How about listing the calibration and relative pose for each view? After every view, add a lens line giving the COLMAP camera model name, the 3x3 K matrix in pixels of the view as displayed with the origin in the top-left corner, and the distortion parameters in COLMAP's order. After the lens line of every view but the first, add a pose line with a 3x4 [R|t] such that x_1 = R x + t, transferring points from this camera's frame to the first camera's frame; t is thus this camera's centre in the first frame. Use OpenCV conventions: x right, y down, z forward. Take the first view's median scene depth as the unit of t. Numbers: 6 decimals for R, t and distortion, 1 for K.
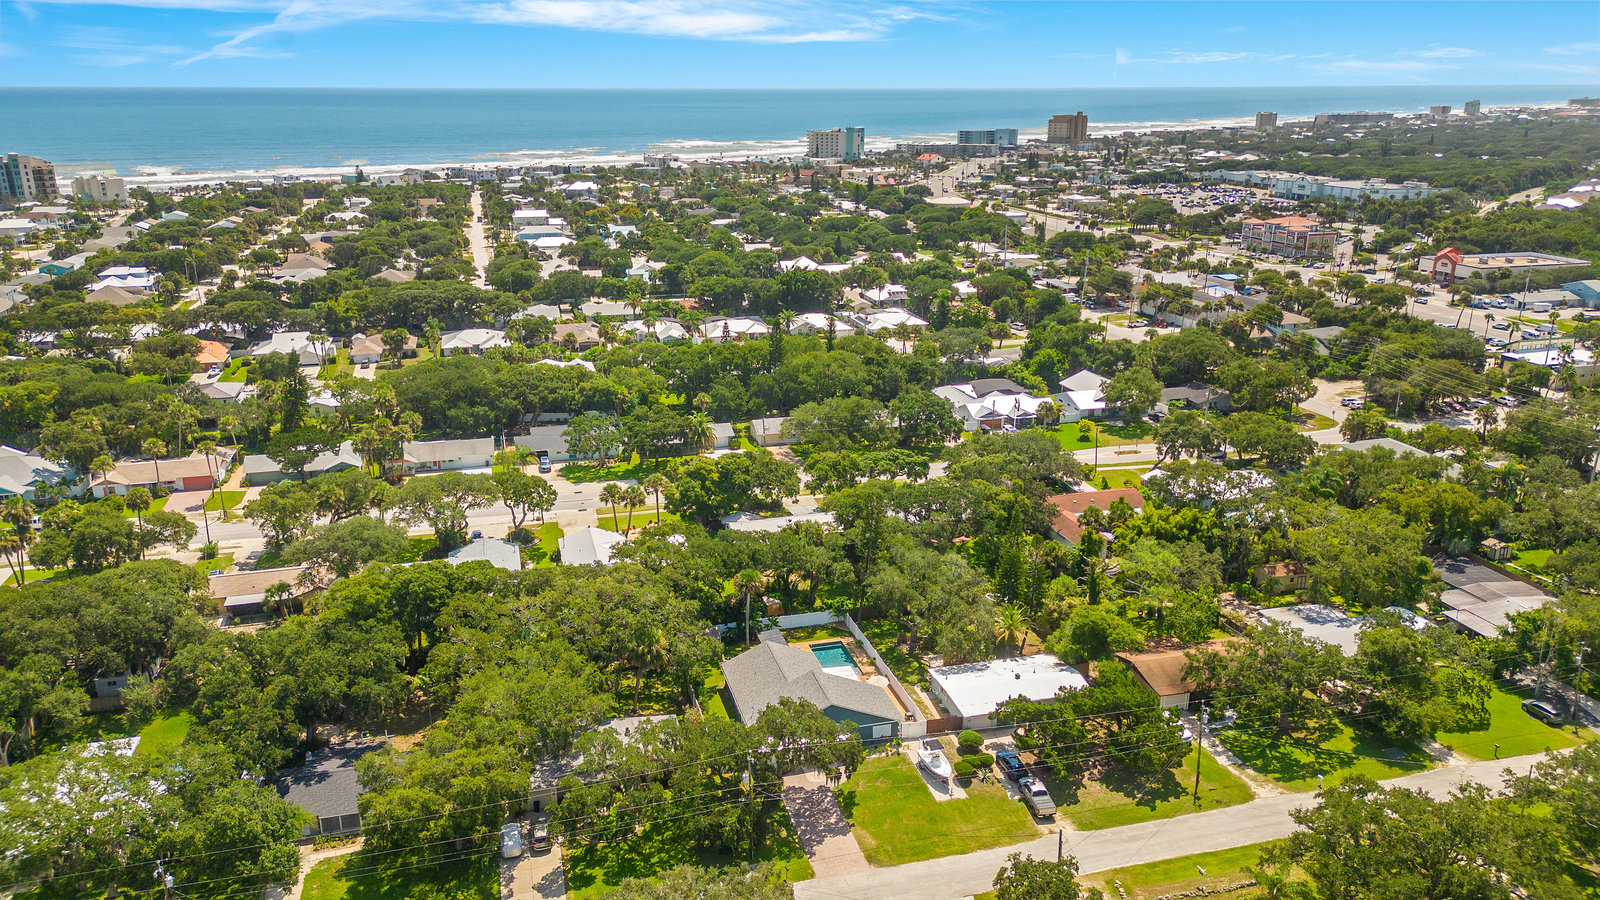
lens RADIAL K [[1090.9, 0, 805.3], [0, 1090.9, 457.9], [0, 0, 1]] dist [0.077337, -0.093999]
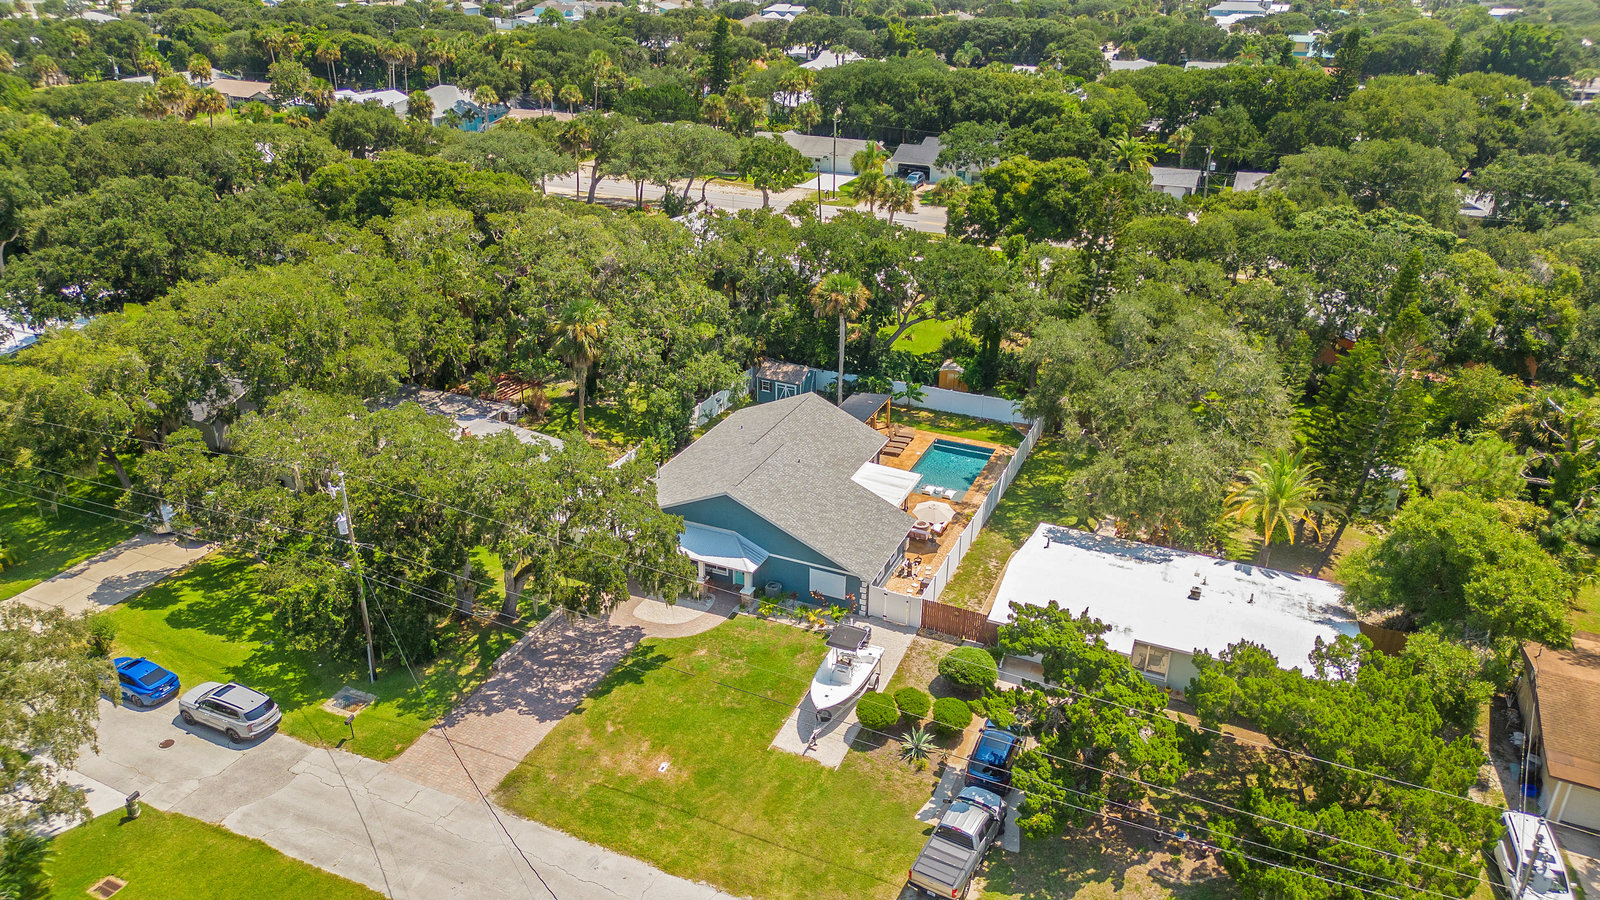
lens RADIAL K [[1090.9, 0, 805.3], [0, 1090.9, 457.9], [0, 0, 1]] dist [0.077337, -0.093999]
pose [[0.781018, 0.278155, -0.559143, 0.304351], [-0.202423, 0.959749, 0.194696, 0.096203], [0.590793, -0.038877, 0.805886, 0.571470]]
